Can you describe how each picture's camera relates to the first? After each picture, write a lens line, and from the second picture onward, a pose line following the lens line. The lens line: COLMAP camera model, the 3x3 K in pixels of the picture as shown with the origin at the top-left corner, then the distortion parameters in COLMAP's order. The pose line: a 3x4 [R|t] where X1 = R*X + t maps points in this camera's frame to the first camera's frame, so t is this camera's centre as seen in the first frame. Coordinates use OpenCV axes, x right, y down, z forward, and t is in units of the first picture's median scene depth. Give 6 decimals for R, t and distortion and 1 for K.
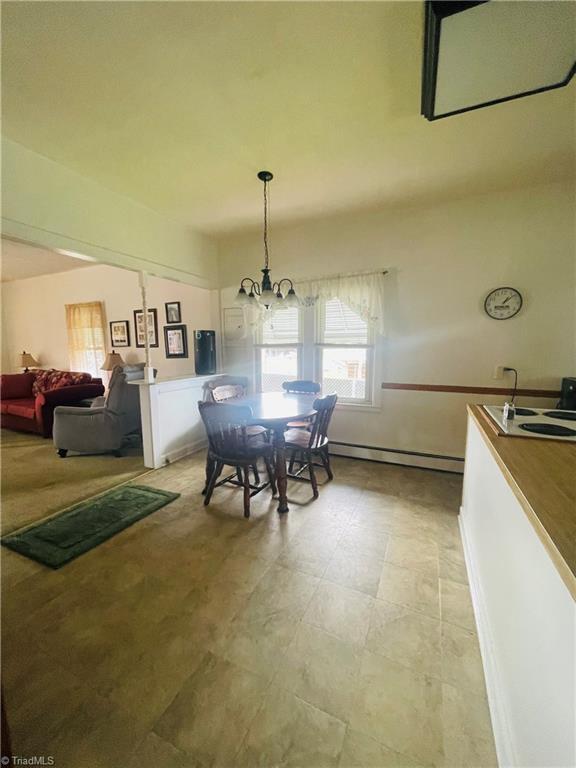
lens RADIAL K [[308.9, 0, 285.0], [0, 308.9, 382.9], [0, 0, 1]] dist [-0.004346, 0.001753]
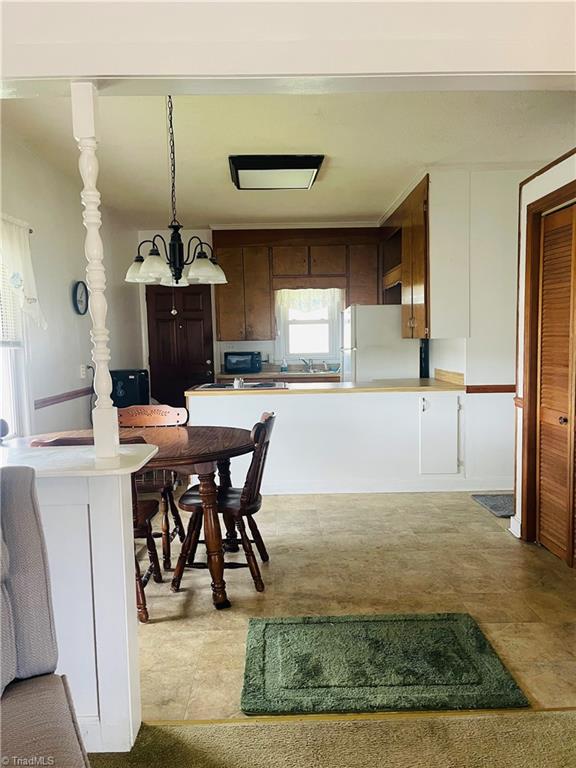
lens RADIAL K [[578.2, 0, 286.3], [0, 578.2, 389.7], [0, 0, 1]] dist [0.014506, -0.009117]
pose [[-0.434813, -0.061672, 0.898406, -1.146460], [0.132006, 0.982510, 0.131334, -0.131300], [-0.890793, 0.175700, -0.419067, 1.209577]]
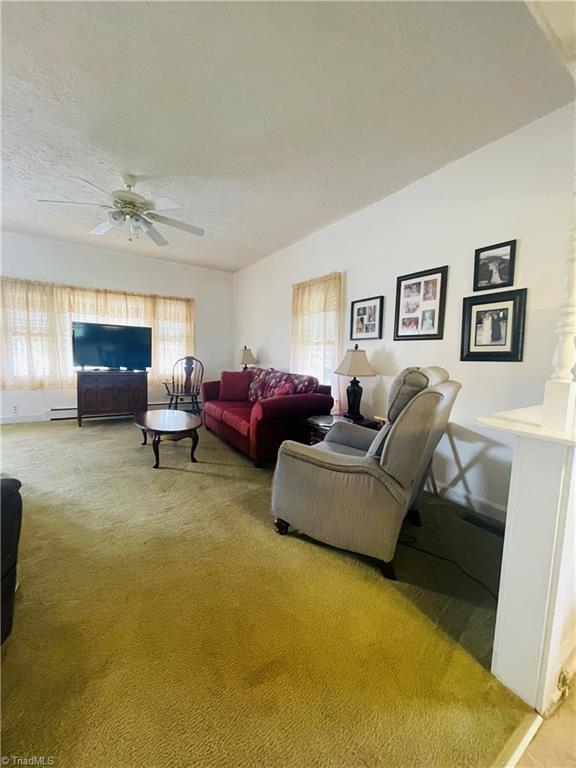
lens RADIAL K [[308.9, 0, 290.2], [0, 308.9, 385.5], [0, 0, 1]] dist [-0.004346, 0.001753]
pose [[0.849294, 0.089246, -0.520322, -0.592787], [-0.099017, 0.995045, 0.009050, -0.026545], [0.518551, 0.043835, 0.853922, 0.703326]]
